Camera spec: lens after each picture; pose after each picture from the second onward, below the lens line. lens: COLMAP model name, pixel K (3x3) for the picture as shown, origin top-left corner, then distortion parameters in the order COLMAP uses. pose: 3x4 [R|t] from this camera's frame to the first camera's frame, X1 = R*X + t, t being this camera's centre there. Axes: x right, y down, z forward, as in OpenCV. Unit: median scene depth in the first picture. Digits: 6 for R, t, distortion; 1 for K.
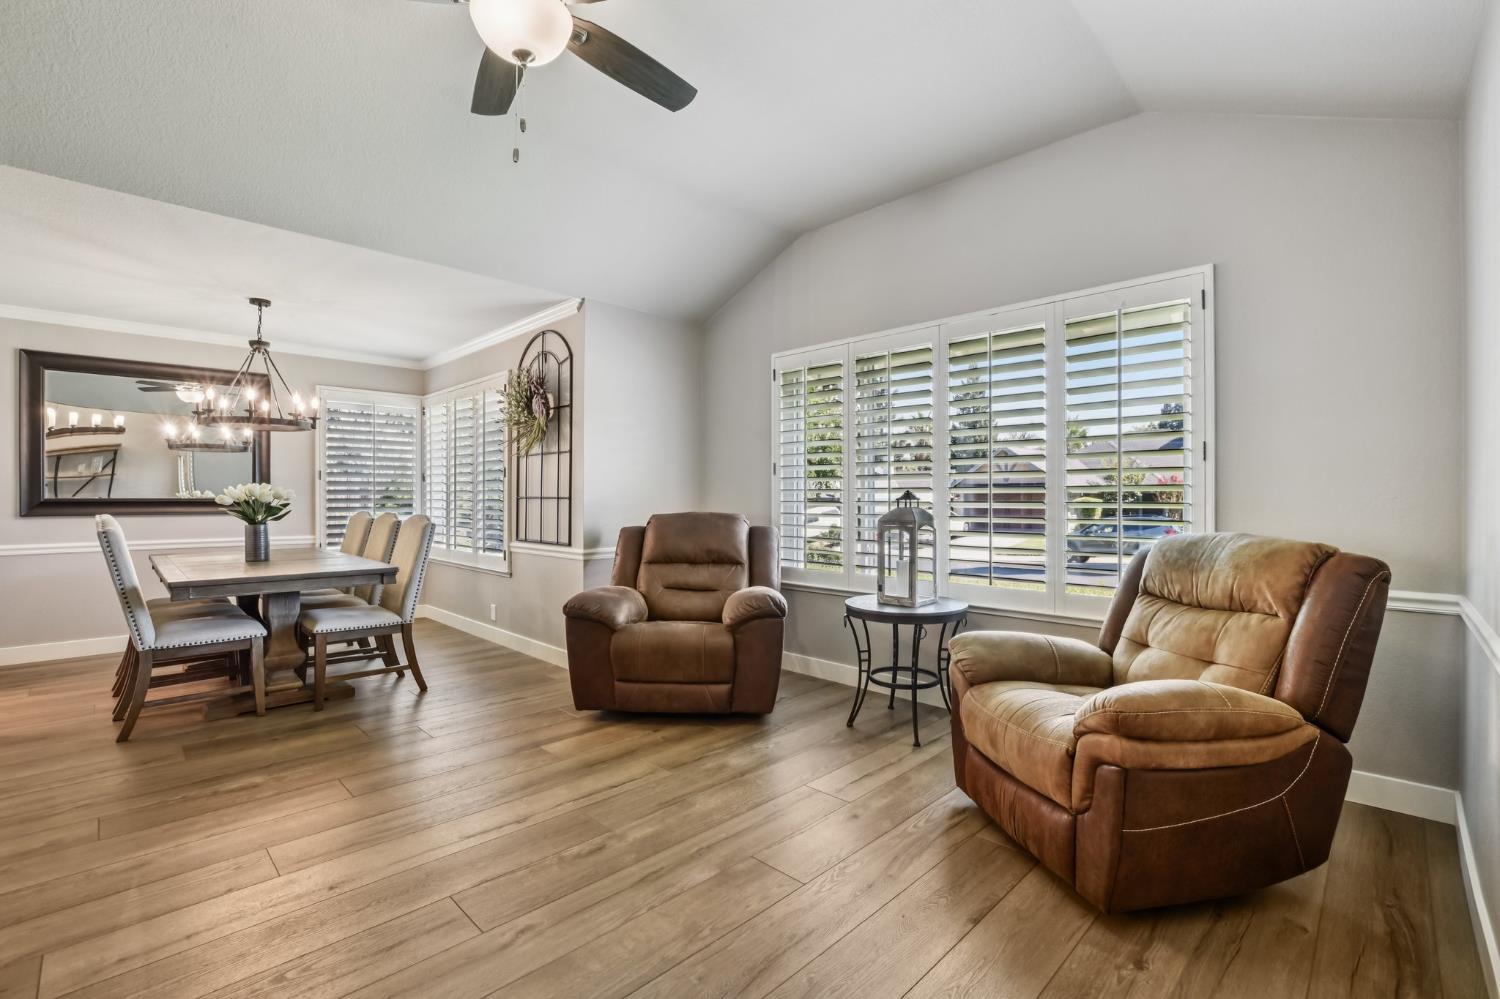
lens RADIAL K [[665.5, 0, 750.0], [0, 665.5, 499.5], [0, 0, 1]] dist [-0.030716, 0.001185]
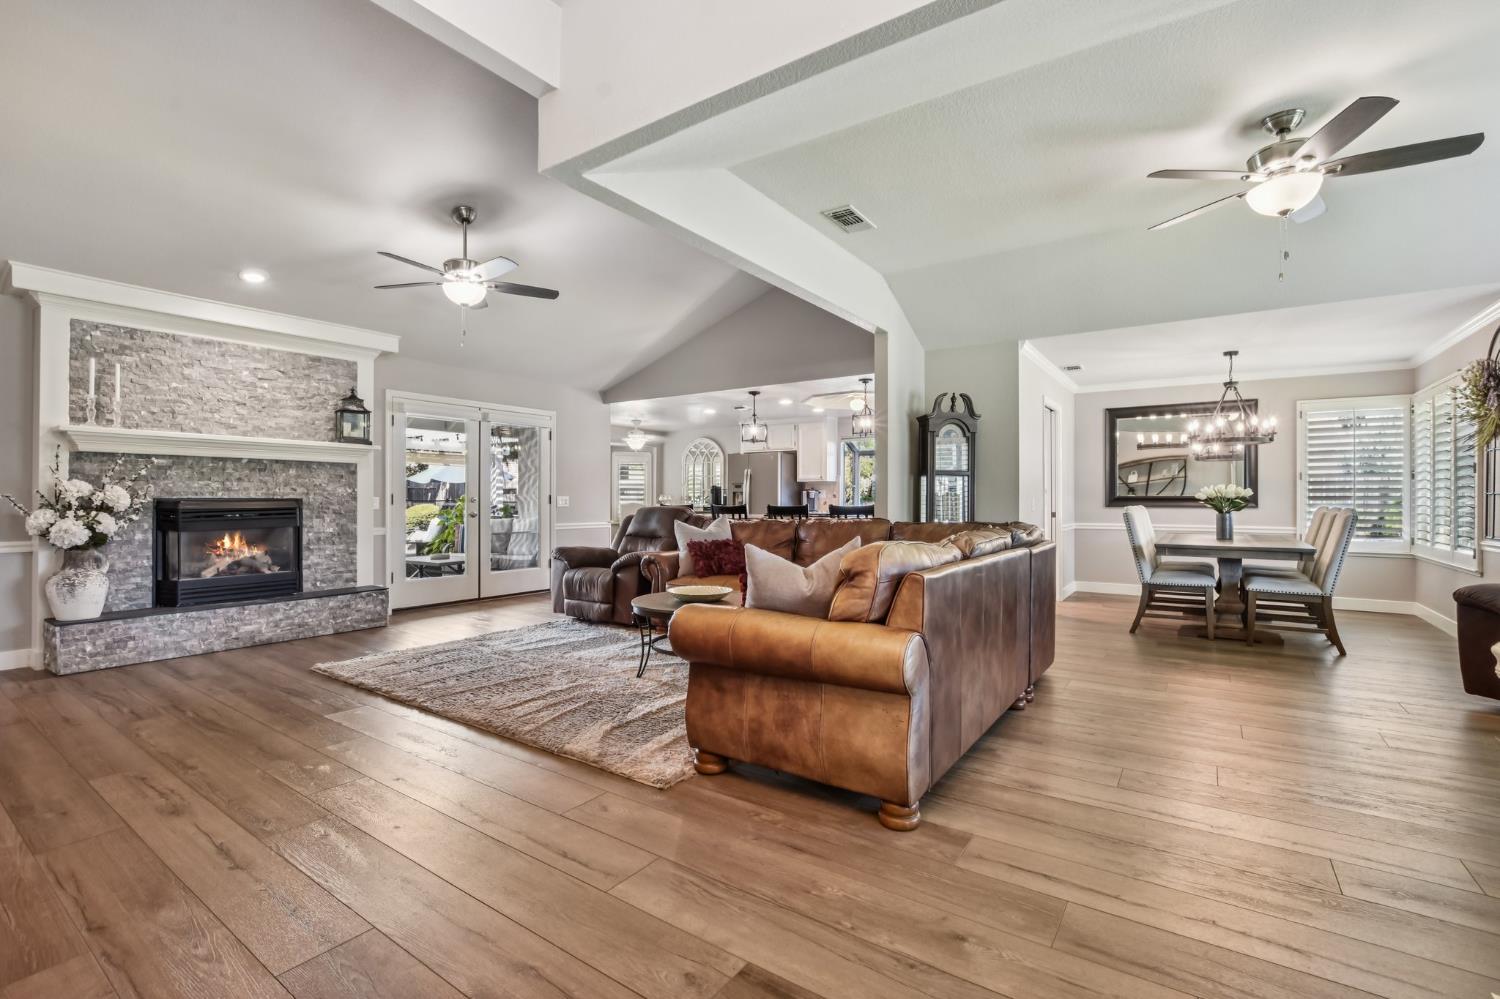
lens RADIAL K [[652.6, 0, 749.1], [0, 652.6, 505.0], [0, 0, 1]] dist [-0.029291, 0.000450]
pose [[0.170184, 0.009777, -0.985364, 0.399638], [-0.002224, 0.999952, 0.009538, 0.007445], [0.985410, 0.000569, 0.170197, -0.227152]]
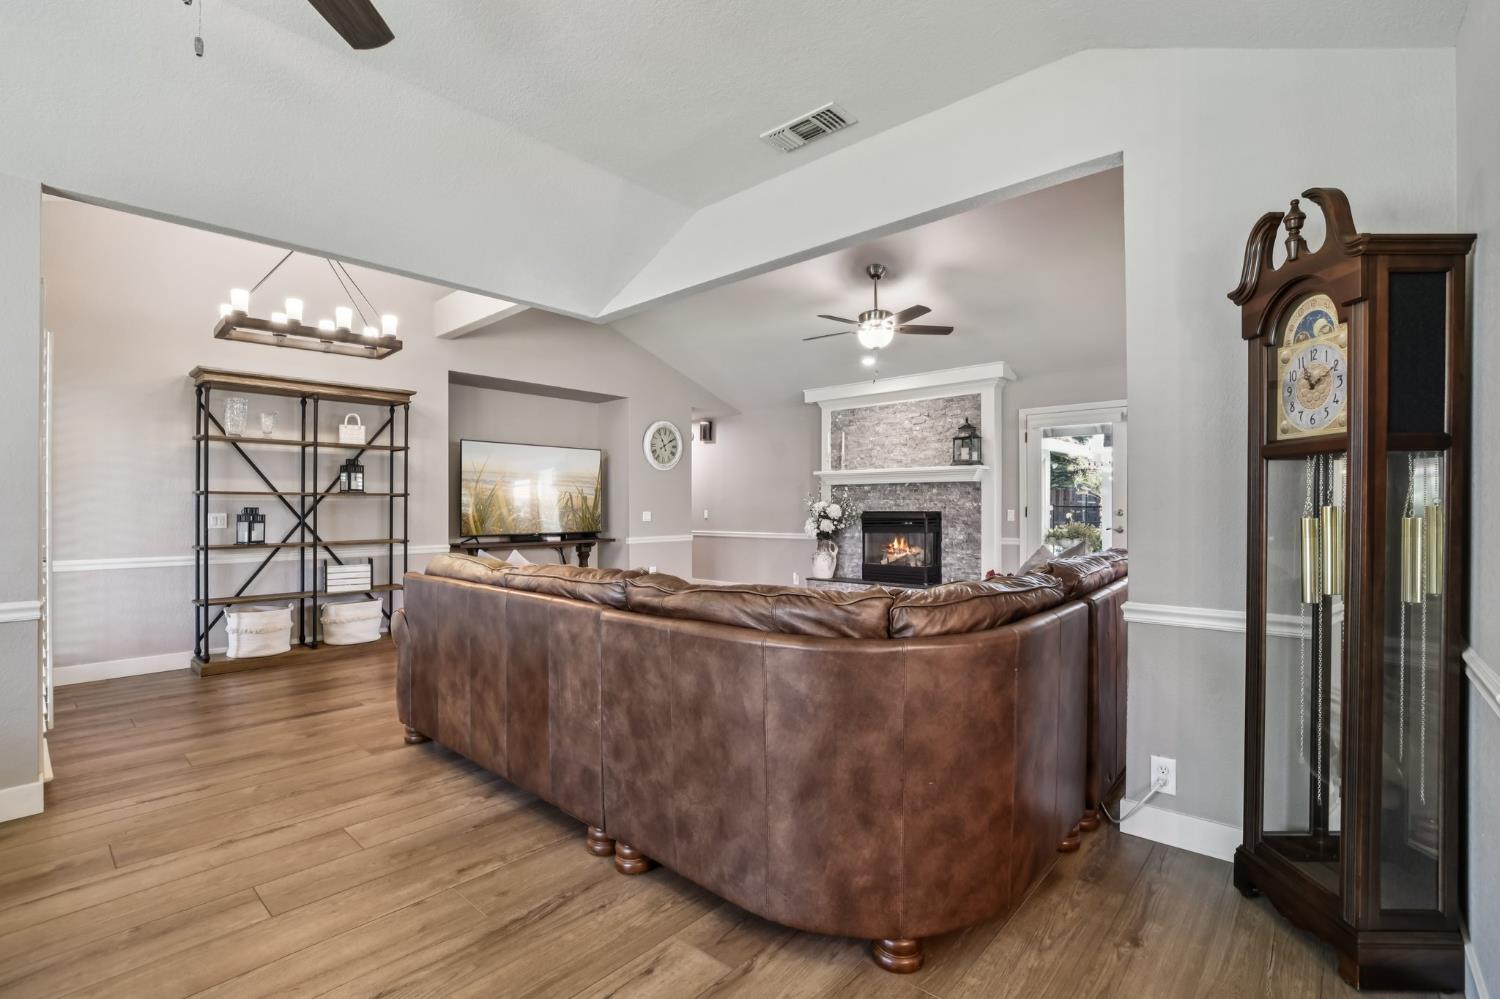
lens RADIAL K [[672.3, 0, 750.0], [0, 672.3, 499.5], [0, 0, 1]] dist [-0.019323, 0.000068]
pose [[-0.998603, 0.005180, -0.052587, -0.389414], [0.005570, 0.999958, -0.007266, -0.010751], [0.052547, -0.007549, -0.998590, 0.733688]]
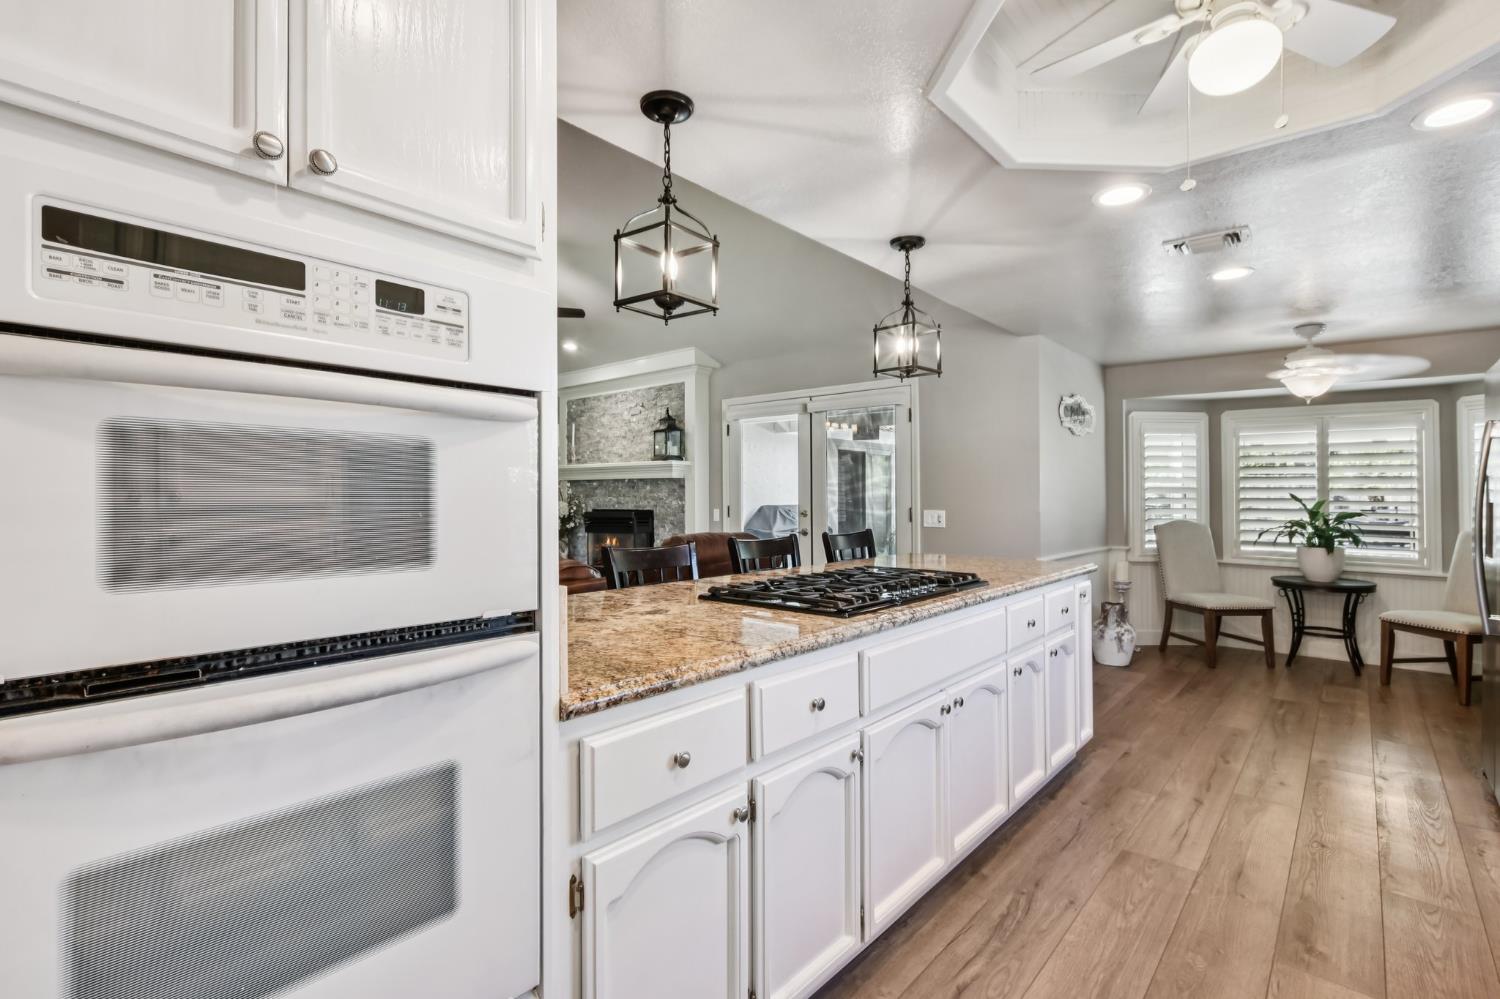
lens RADIAL K [[704.4, 0, 750.5], [0, 704.4, 487.3], [0, 0, 1]] dist [0.017727, 0.000469]
pose [[-0.997233, 0.000354, -0.074333, -1.029535], [0.001254, 0.999926, -0.012065, -0.023034], [0.074323, -0.012125, -0.997161, 0.715509]]
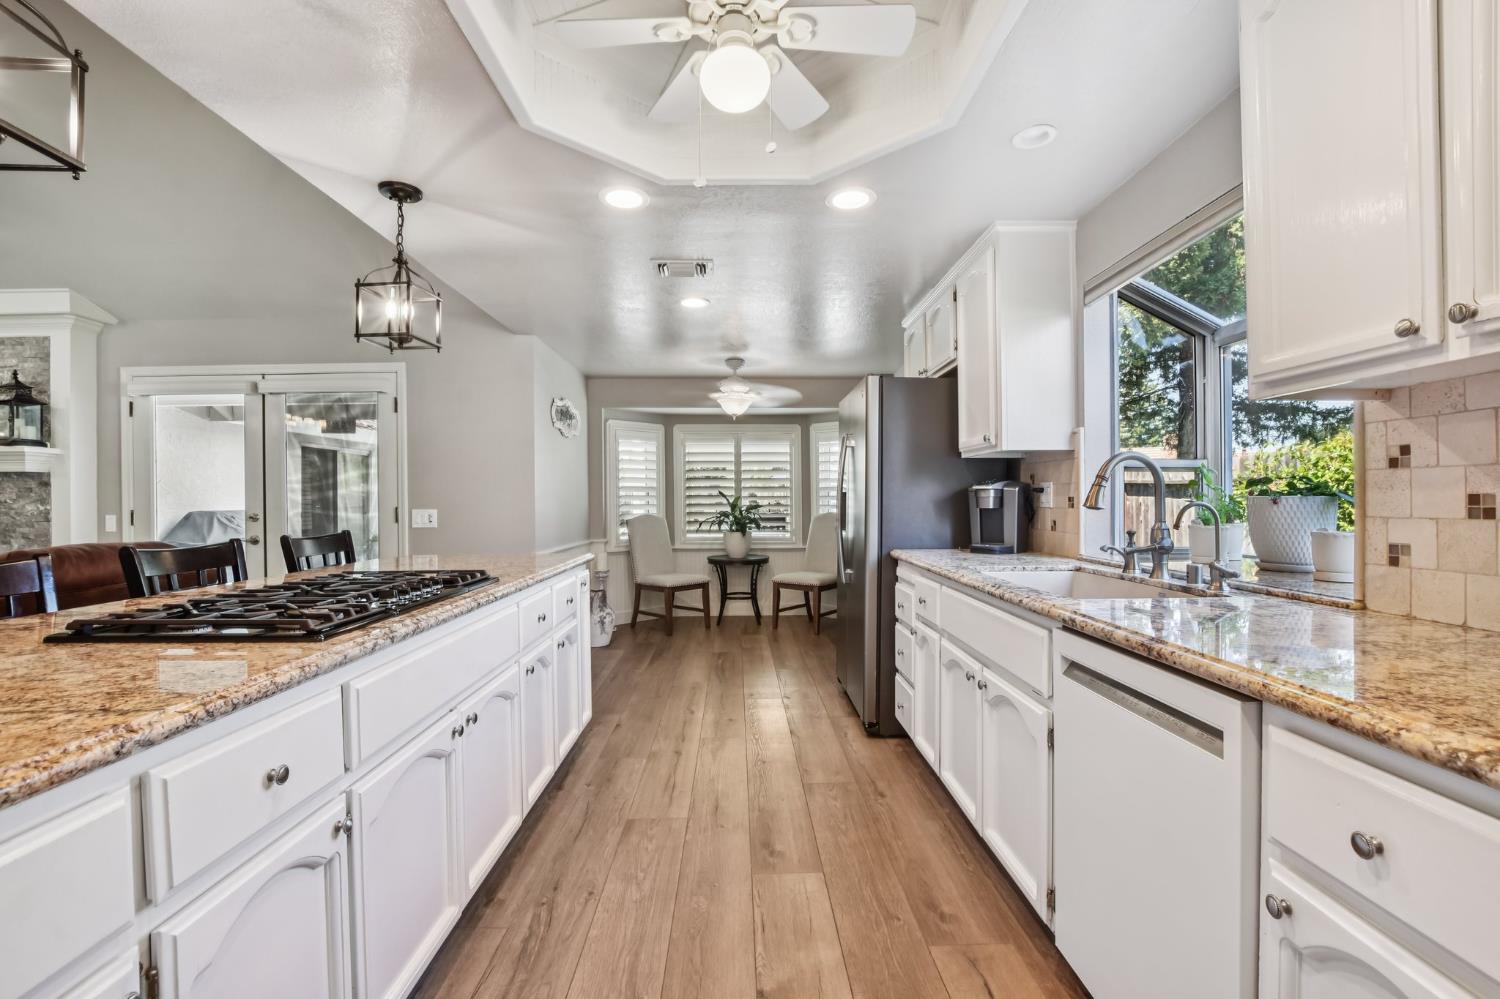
lens RADIAL K [[659.1, 0, 750.1], [0, 659.1, 493.4], [0, 0, 1]] dist [-0.031412, 0.001219]
pose [[-0.694127, 0.002569, -0.719848, -1.044385], [0.011562, 0.999904, -0.007581, -0.009756], [0.719760, -0.013585, -0.694090, 0.629514]]
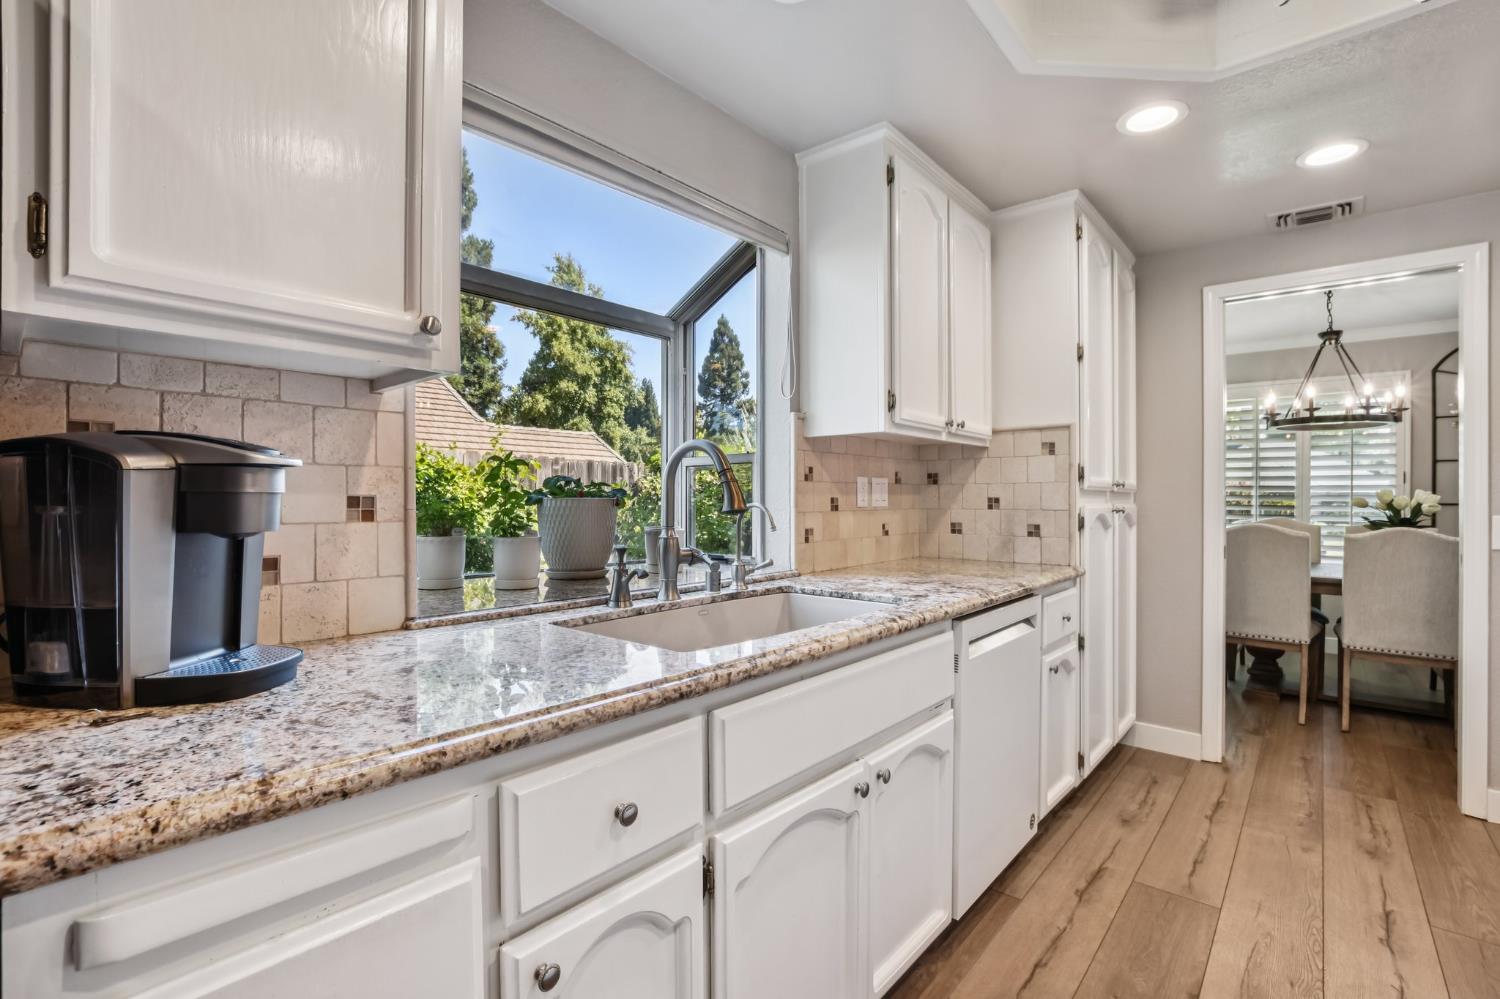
lens RADIAL K [[675.7, 0, 753.5], [0, 675.7, 501.0], [0, 0, 1]] dist [-0.029861, 0.006742]
pose [[0.996843, 0.004557, 0.079266, -1.551398], [-0.005013, 0.999972, 0.005553, -0.008070], [-0.079238, -0.005933, 0.996838, 0.139548]]
